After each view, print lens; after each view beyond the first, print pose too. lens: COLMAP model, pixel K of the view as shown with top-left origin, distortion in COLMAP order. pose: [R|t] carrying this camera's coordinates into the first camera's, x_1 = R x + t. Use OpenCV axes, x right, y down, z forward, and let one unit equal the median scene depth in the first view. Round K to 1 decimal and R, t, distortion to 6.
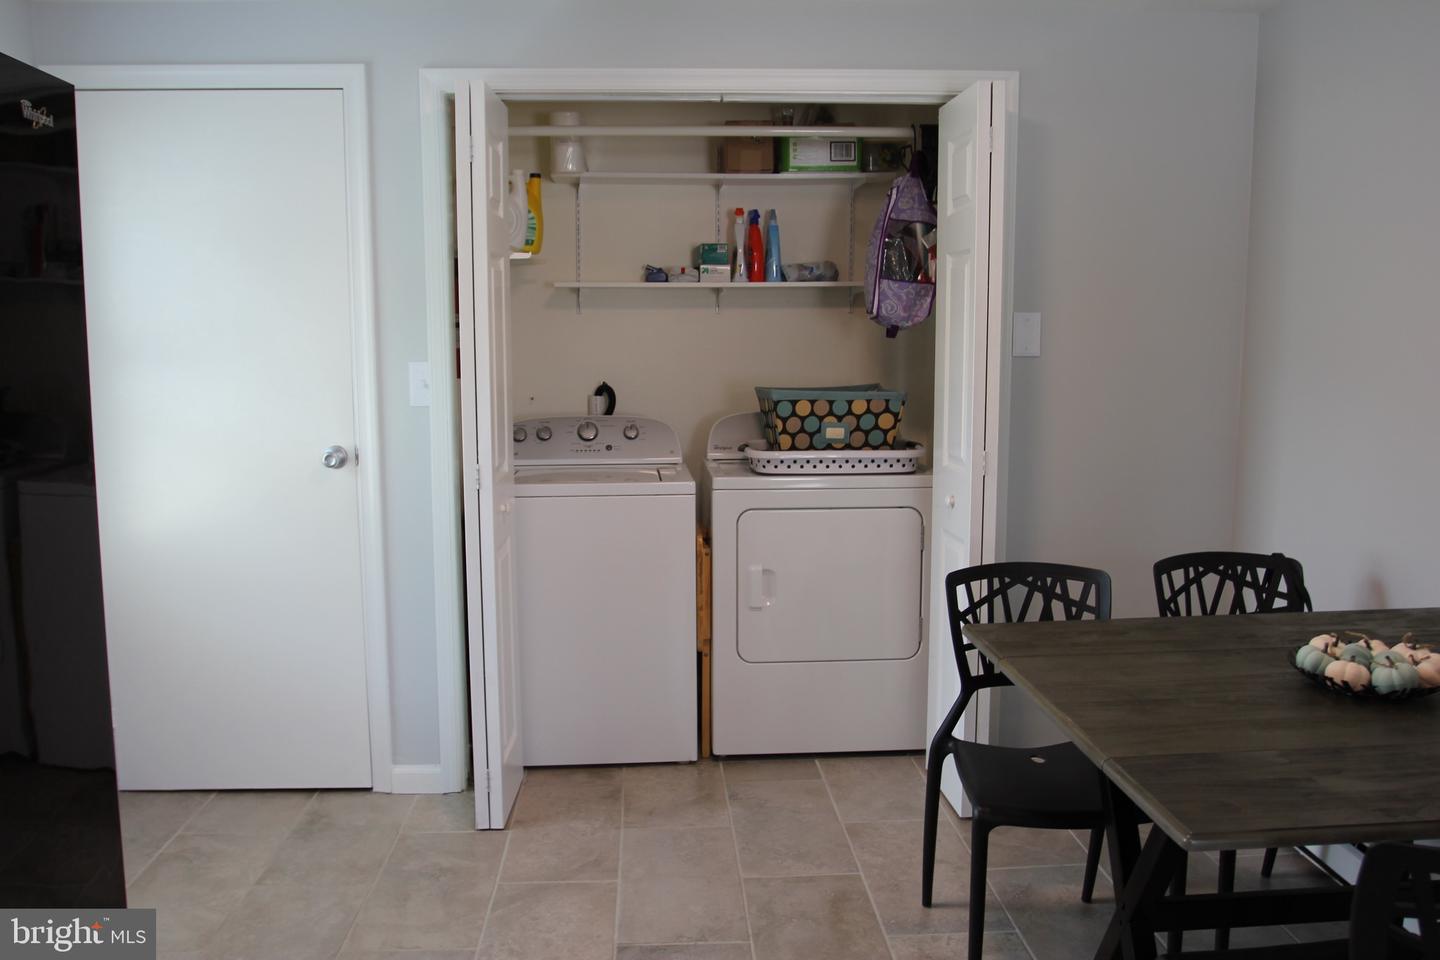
lens RADIAL K [[1128.9, 0, 717.7], [0, 1128.9, 479.9], [0, 0, 1]] dist [-0.065350, 0.003821]
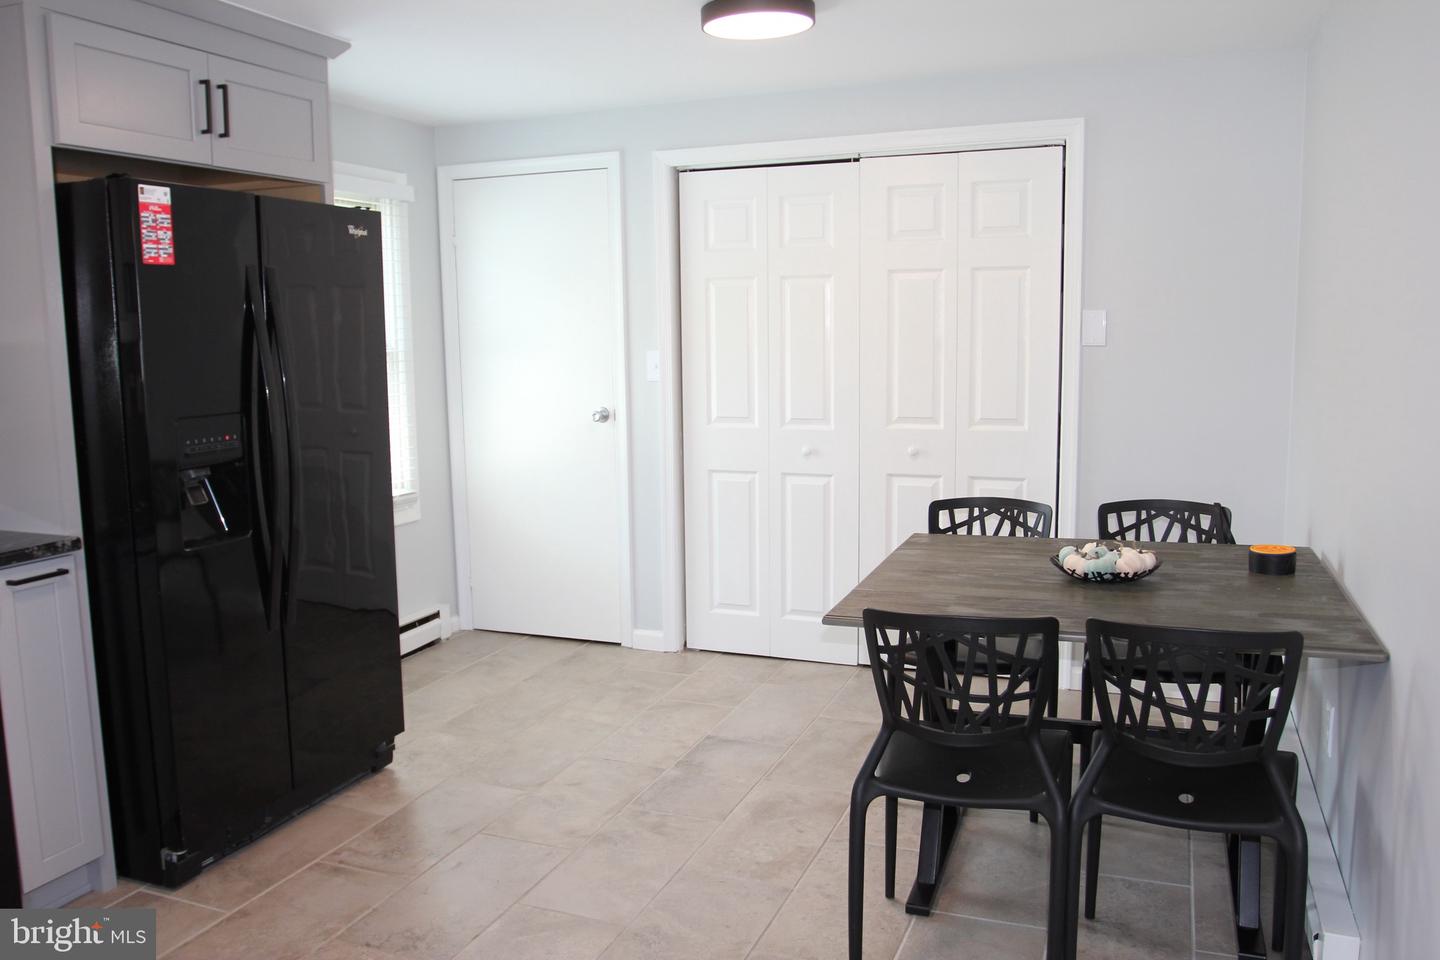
lens RADIAL K [[1148.1, 0, 721.6], [0, 1148.1, 478.7], [0, 0, 1]] dist [-0.078769, 0.012804]
pose [[0.908993, 0.042833, -0.414605, 0.515025], [-0.039921, 0.999080, 0.015692, 0.040316], [0.414895, 0.002288, 0.909866, -0.374241]]
